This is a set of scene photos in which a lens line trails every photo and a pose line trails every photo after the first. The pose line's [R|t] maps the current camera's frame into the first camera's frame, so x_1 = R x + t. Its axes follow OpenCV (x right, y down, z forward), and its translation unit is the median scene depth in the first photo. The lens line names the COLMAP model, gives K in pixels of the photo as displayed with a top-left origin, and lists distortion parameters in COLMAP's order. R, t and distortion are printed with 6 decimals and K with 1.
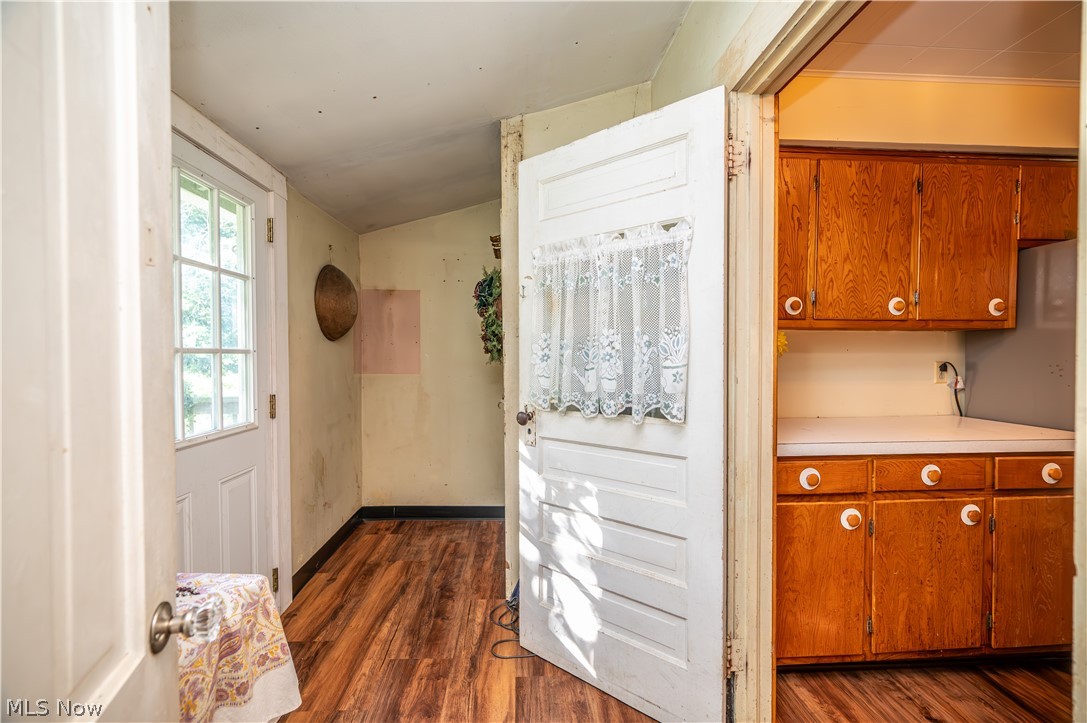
lens RADIAL K [[430.4, 0, 547.0], [0, 430.4, 361.5], [0, 0, 1]] dist [0.000369, 0.000141]
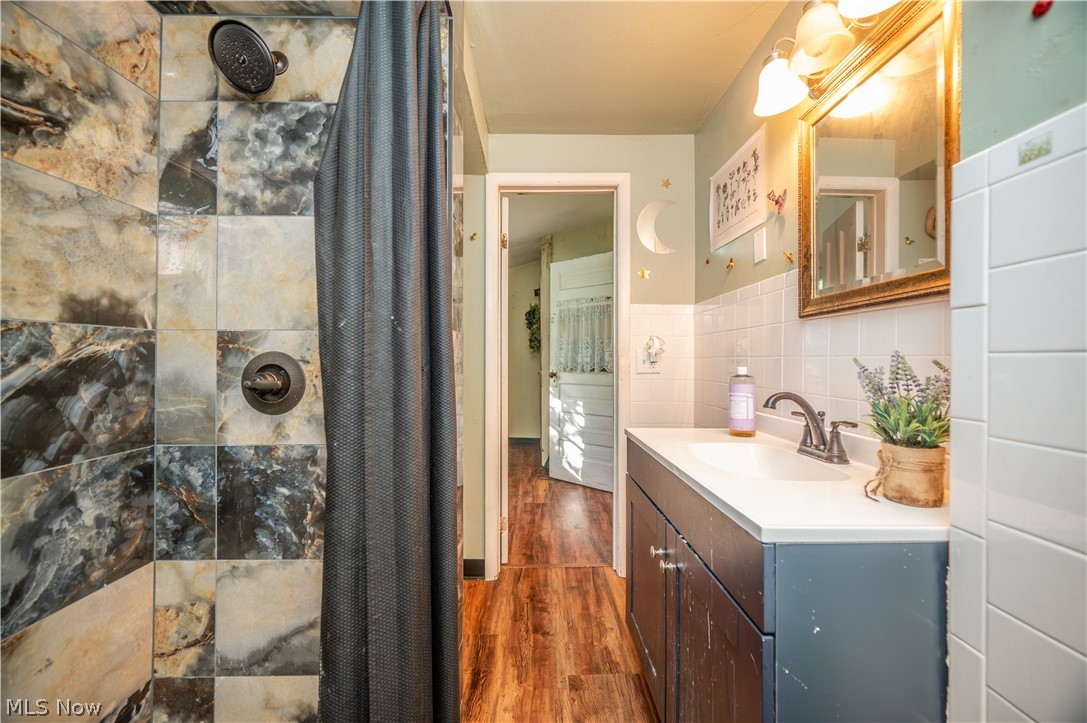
lens RADIAL K [[430.4, 0, 547.0], [0, 430.4, 361.5], [0, 0, 1]] dist [0.000369, 0.000141]
pose [[0.998754, 0.006206, -0.049511, 0.033383], [-0.006441, 0.999969, -0.004568, 0.067637], [0.049481, 0.004882, 0.998763, -1.303692]]
